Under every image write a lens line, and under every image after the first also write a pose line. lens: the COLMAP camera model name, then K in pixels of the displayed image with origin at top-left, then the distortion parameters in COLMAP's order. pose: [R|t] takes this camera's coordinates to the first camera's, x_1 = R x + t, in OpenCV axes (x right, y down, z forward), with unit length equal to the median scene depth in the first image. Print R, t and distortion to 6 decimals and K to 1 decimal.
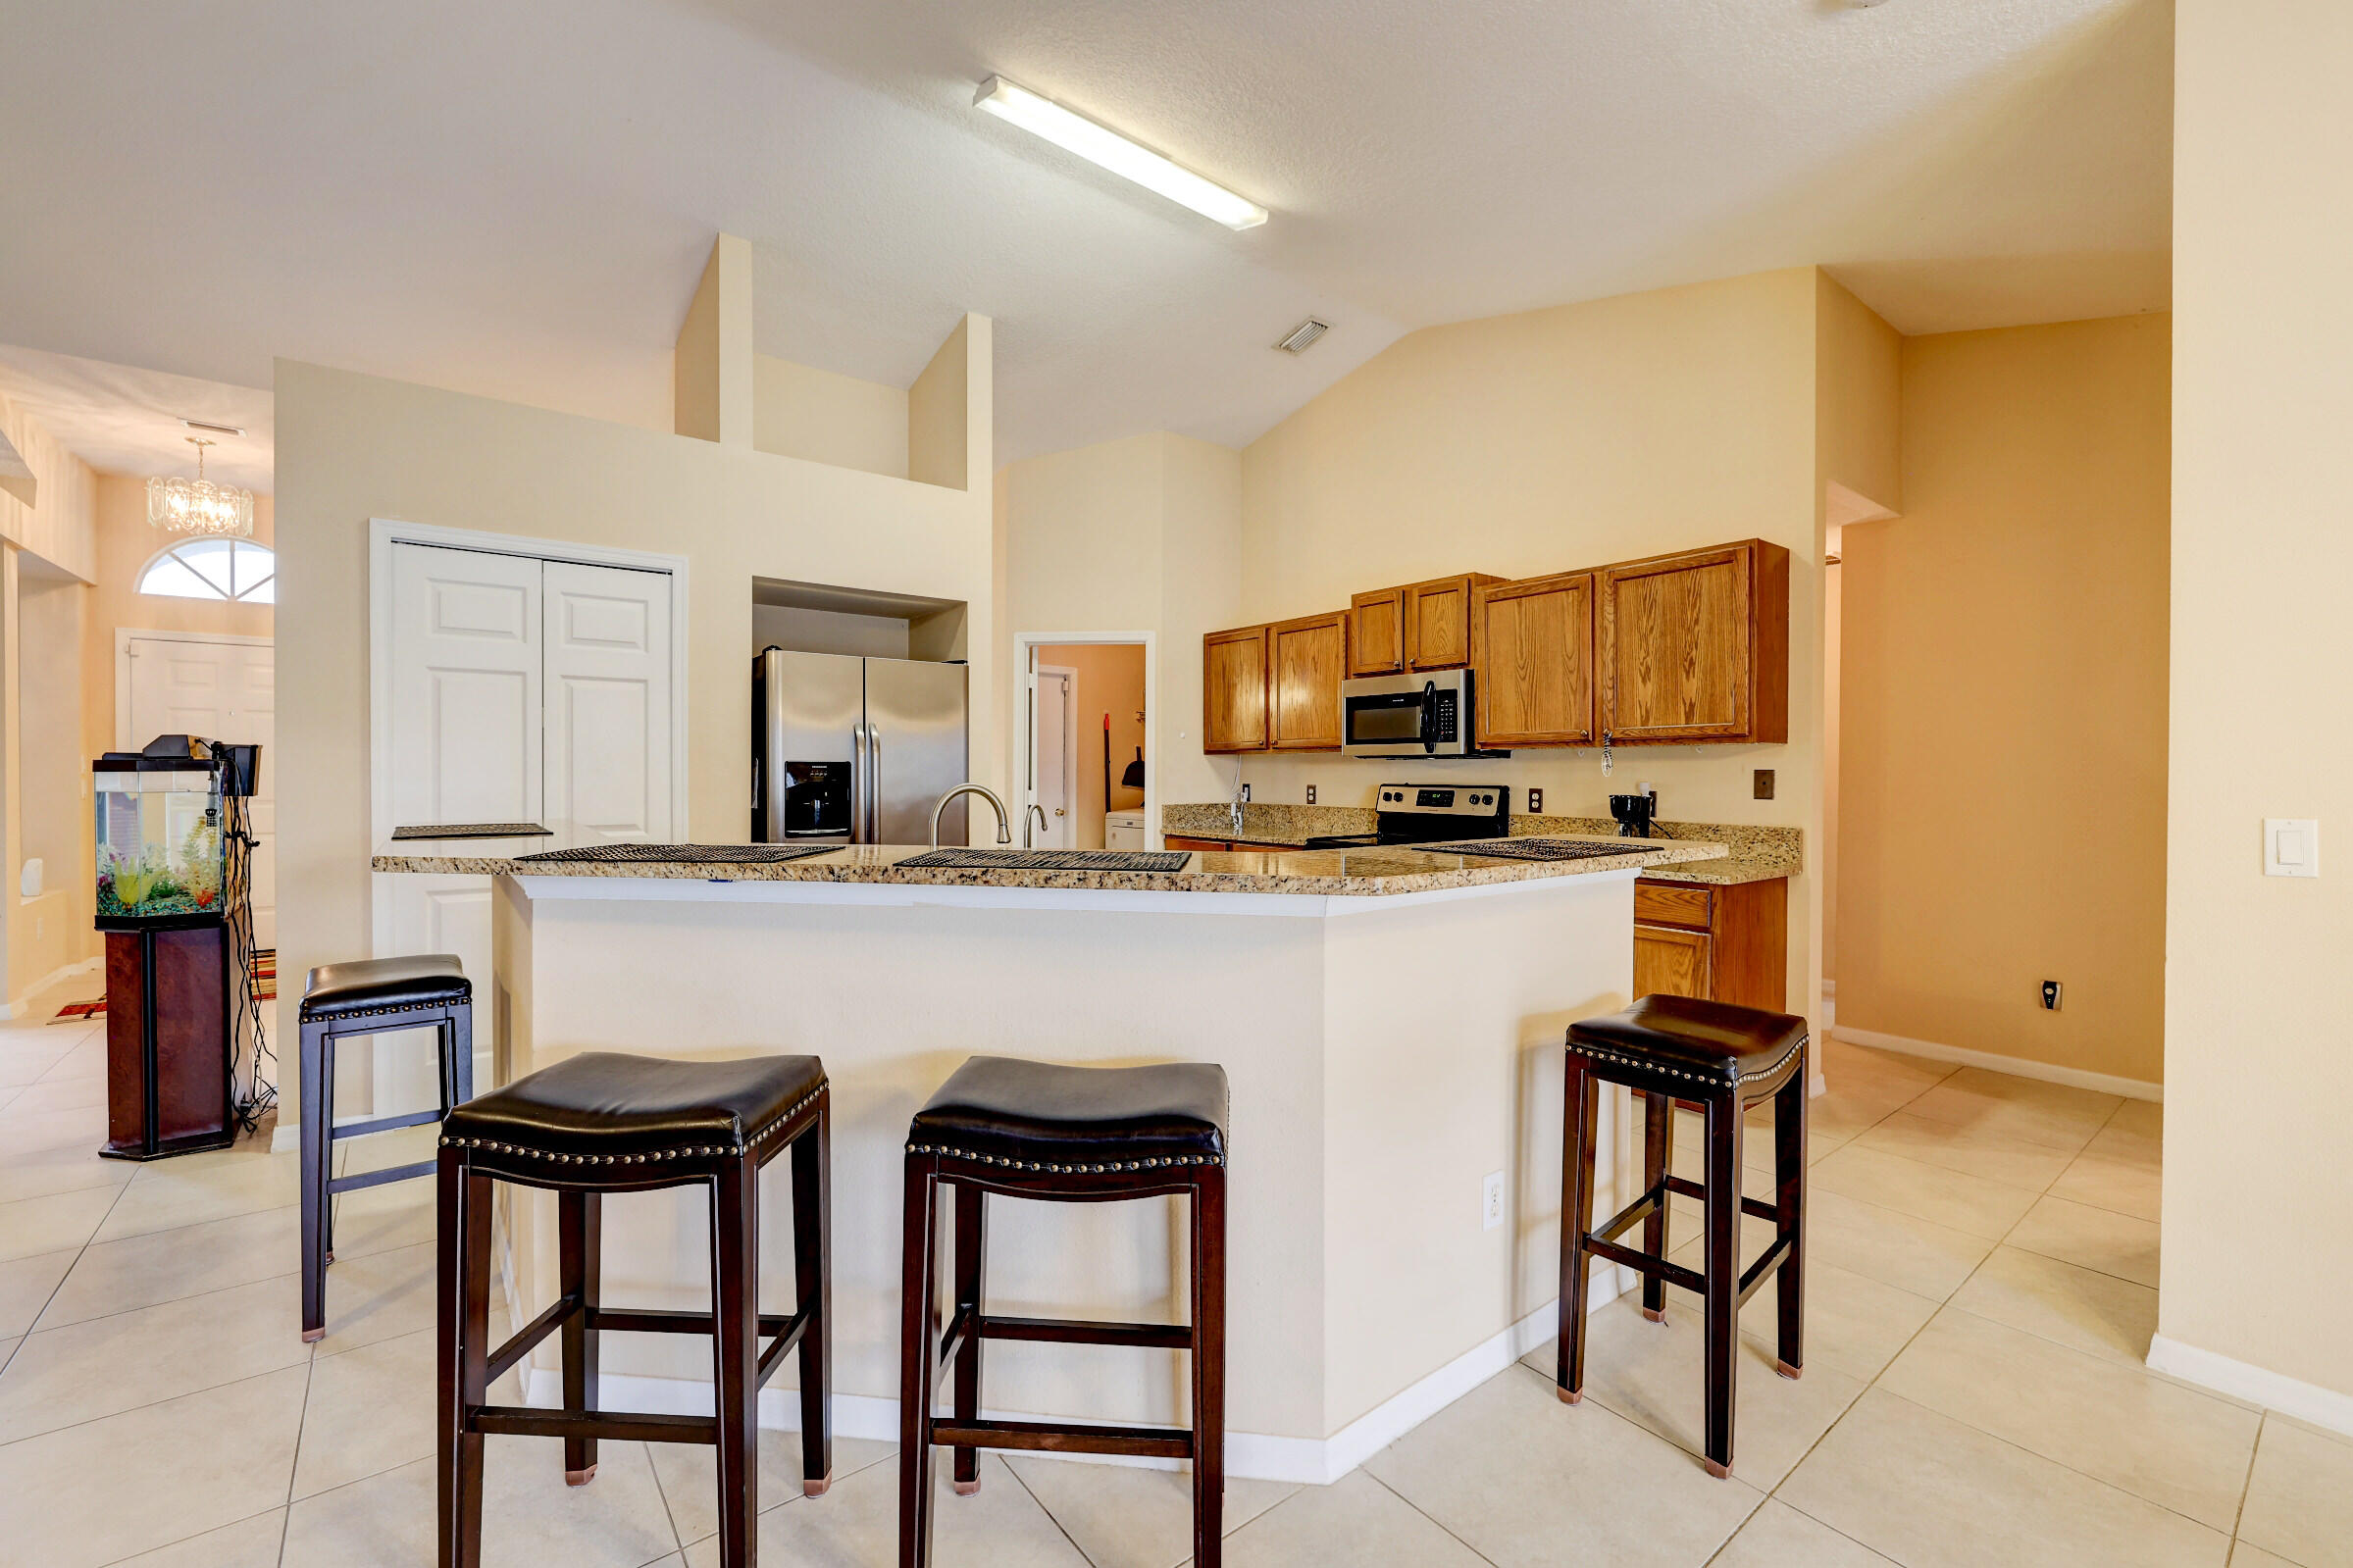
lens RADIAL K [[979.8, 0, 1161.6], [0, 979.8, 783.3], [0, 0, 1]] dist [0.000986, 0.000003]
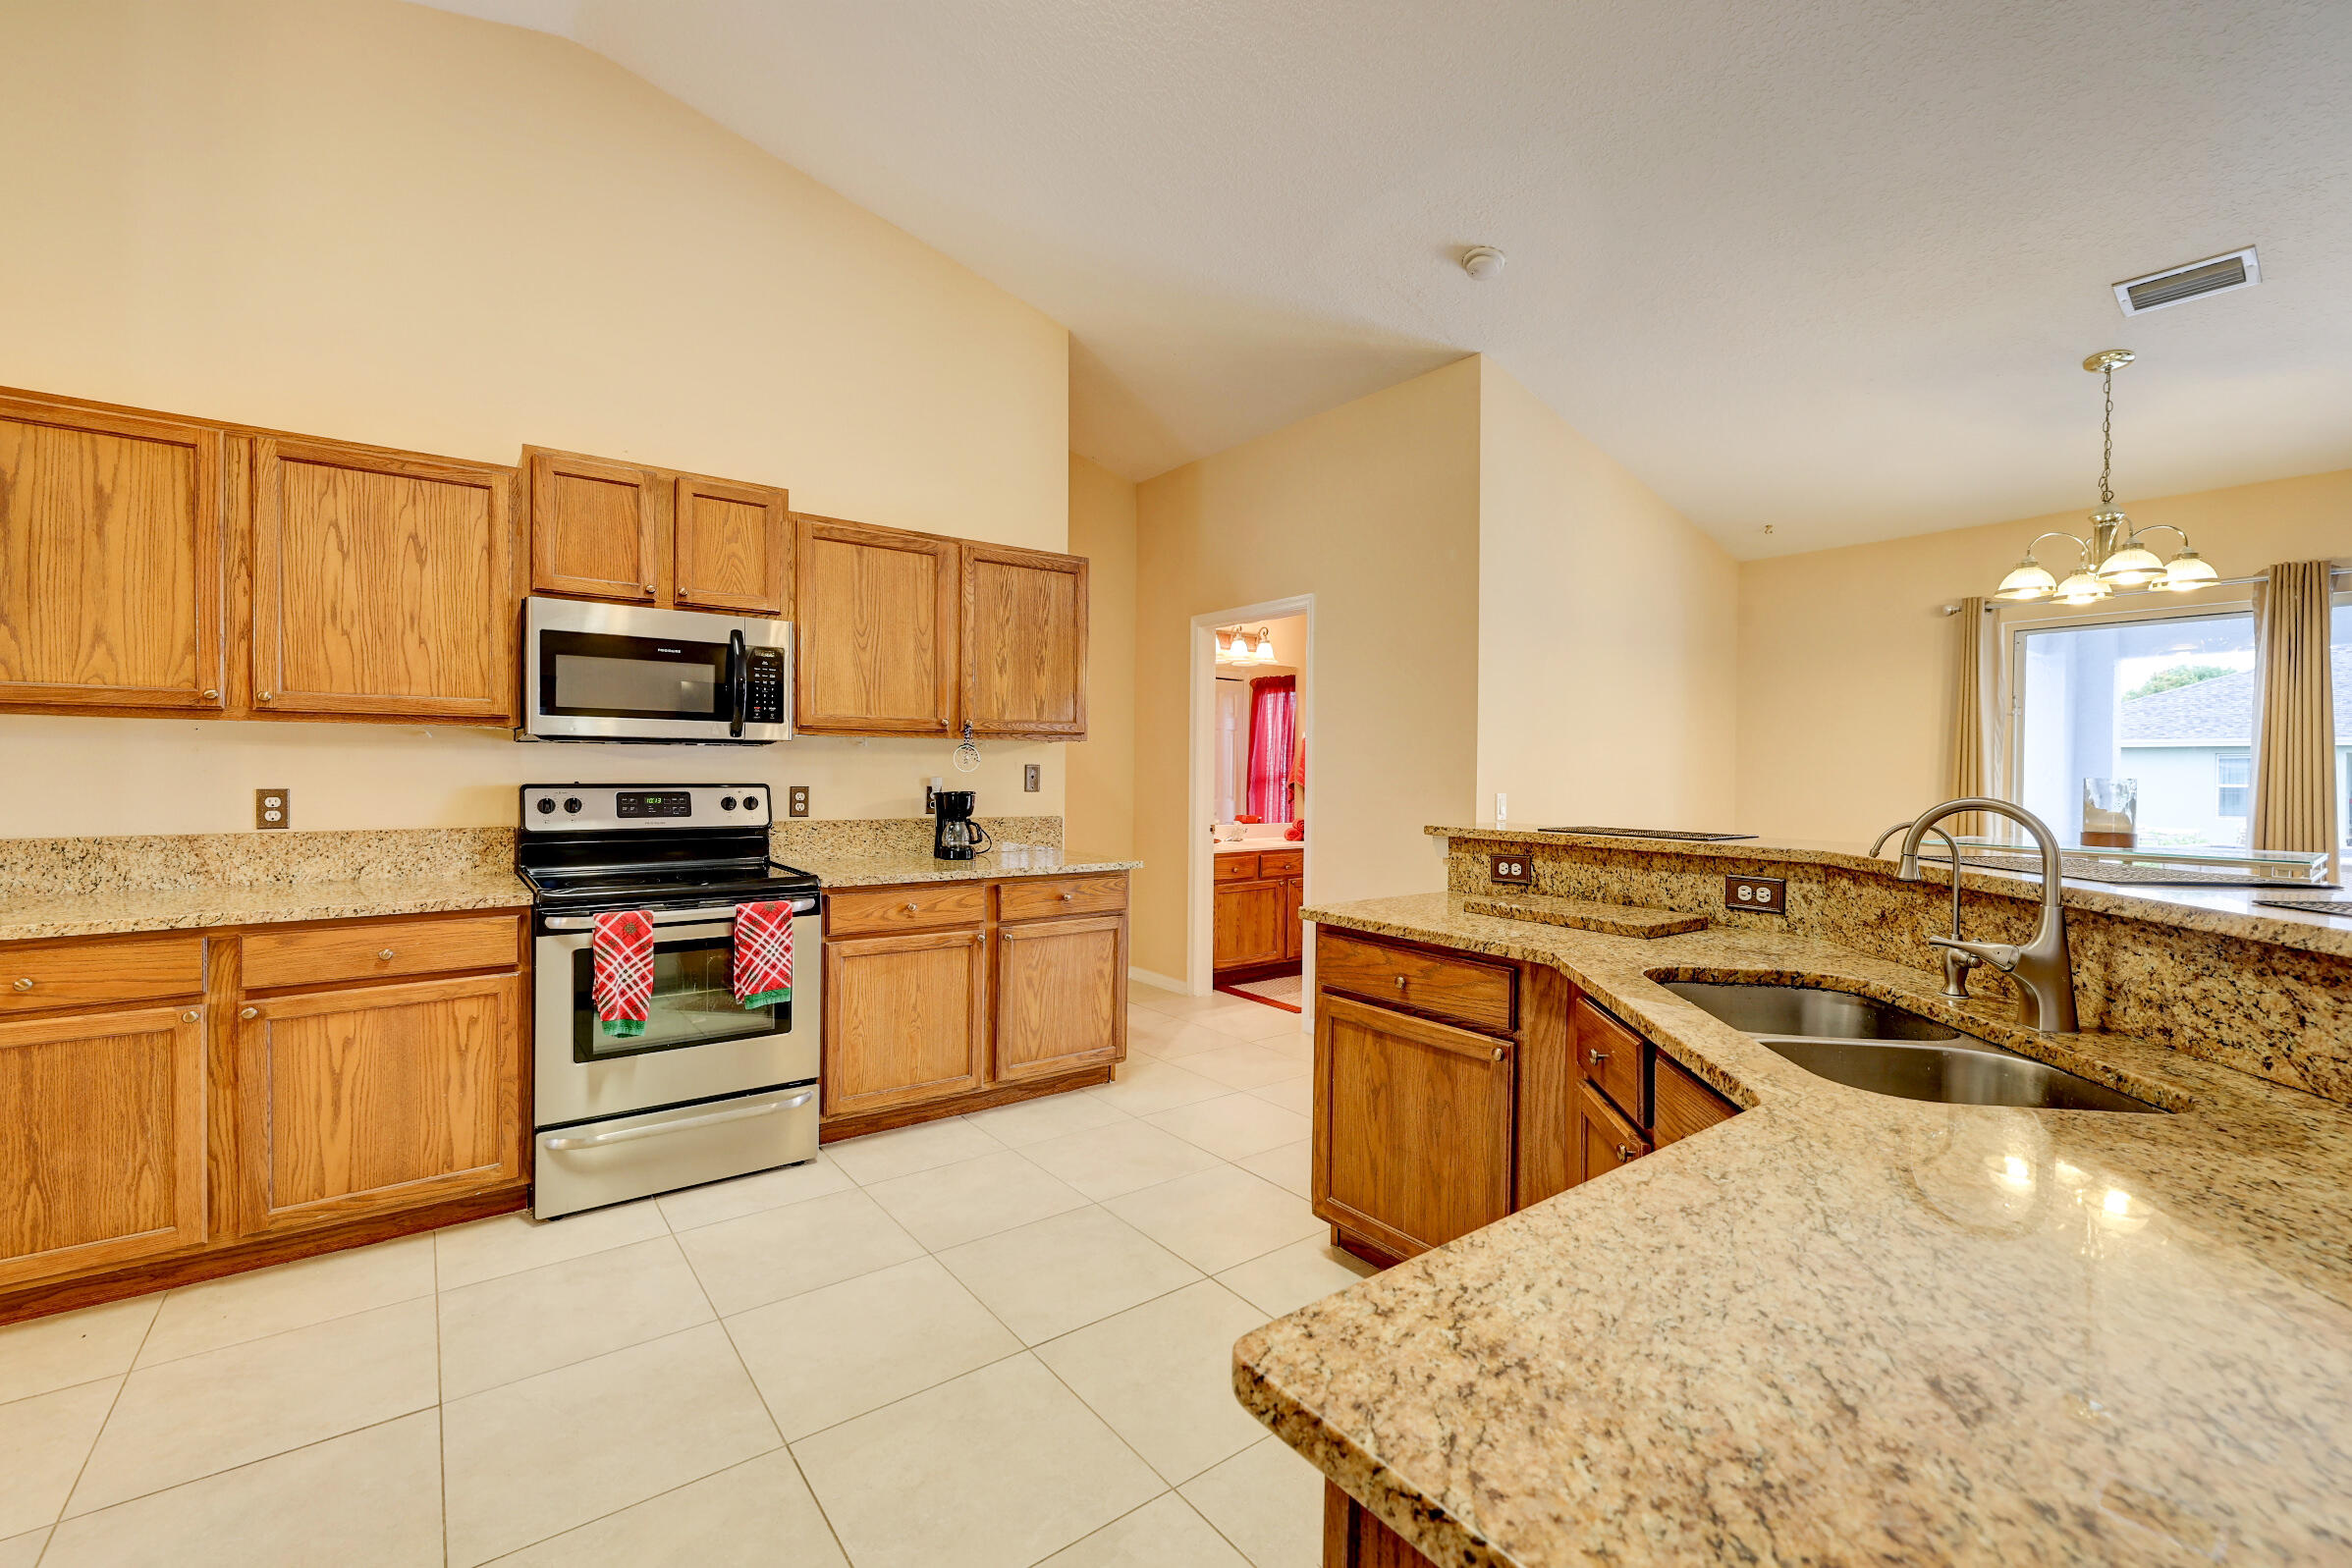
lens RADIAL K [[979.4, 0, 1161.1], [0, 979.4, 783.3], [0, 0, 1]] dist [0.000986, 0.000003]
pose [[0.013275, -0.014204, 0.999811, -0.397504], [0.006614, 0.999878, 0.014118, -0.006278], [-0.999890, 0.006425, 0.013368, 0.698653]]
